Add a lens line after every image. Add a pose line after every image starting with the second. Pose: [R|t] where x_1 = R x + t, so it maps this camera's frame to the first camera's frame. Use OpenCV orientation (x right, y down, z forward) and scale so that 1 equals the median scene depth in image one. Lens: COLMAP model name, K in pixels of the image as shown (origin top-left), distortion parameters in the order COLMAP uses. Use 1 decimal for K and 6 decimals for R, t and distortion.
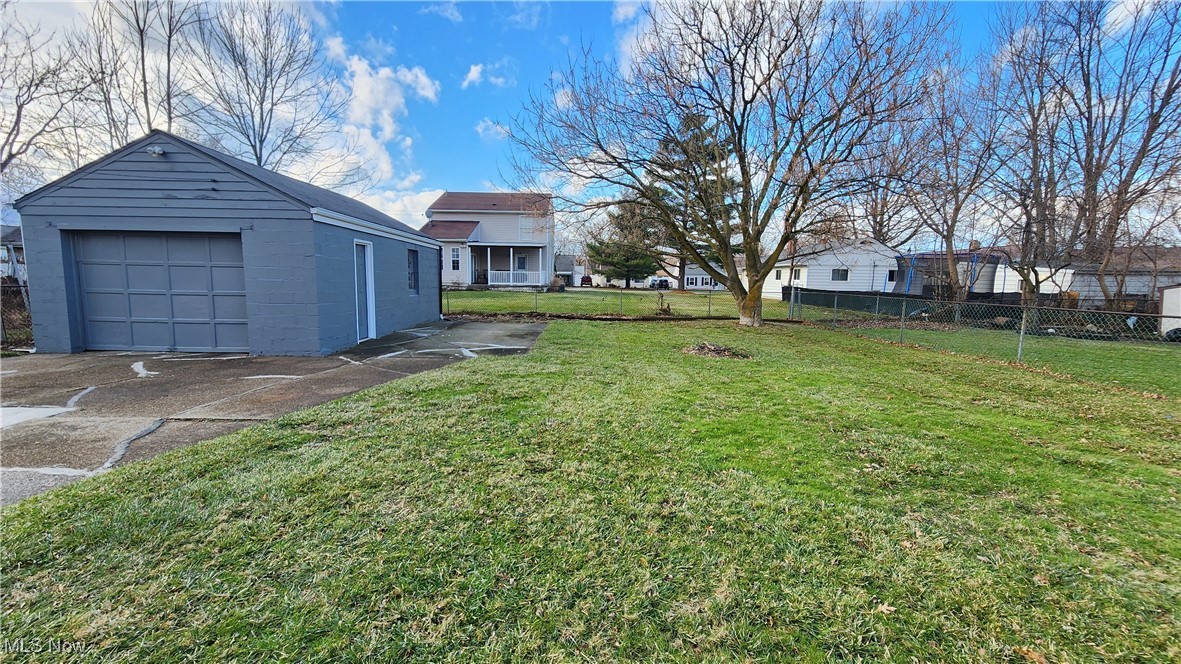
lens RADIAL K [[484.9, 0, 588.9], [0, 484.9, 331.7], [0, 0, 1]] dist [0.003585, -0.000357]
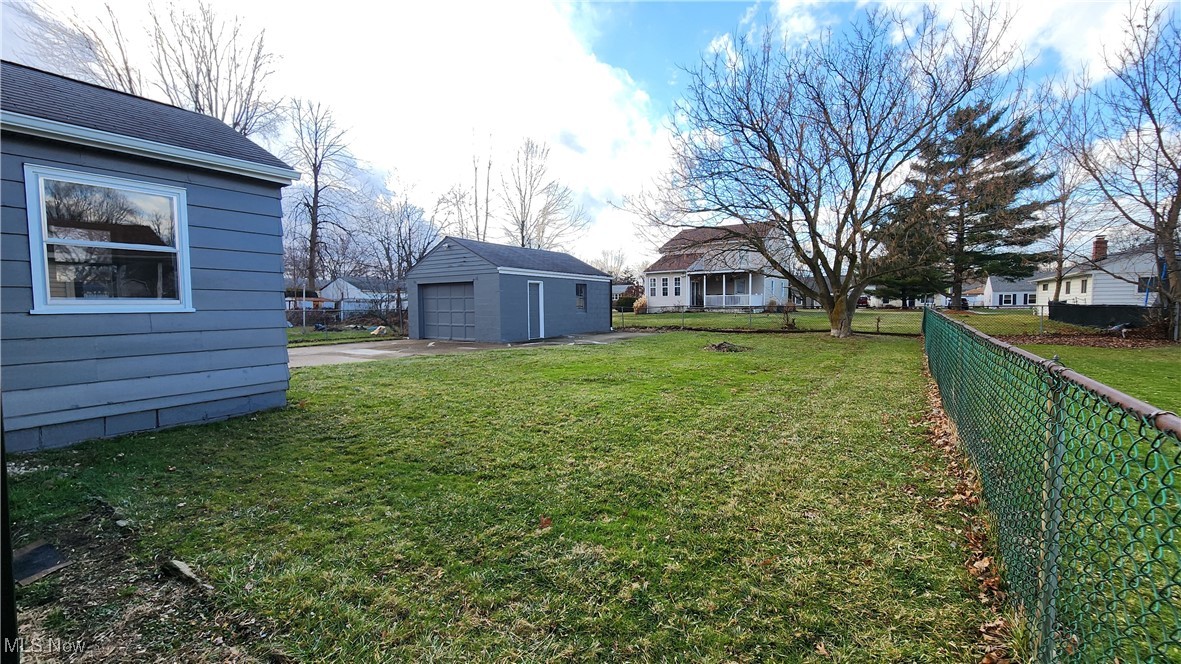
lens RADIAL K [[484.9, 0, 593.1], [0, 484.9, 331.5], [0, 0, 1]] dist [0.003585, -0.000357]
pose [[0.825805, 0.007585, -0.563905, 0.319257], [-0.037499, 0.998435, -0.041484, 0.027111], [0.562708, 0.055403, 0.824797, -0.143604]]
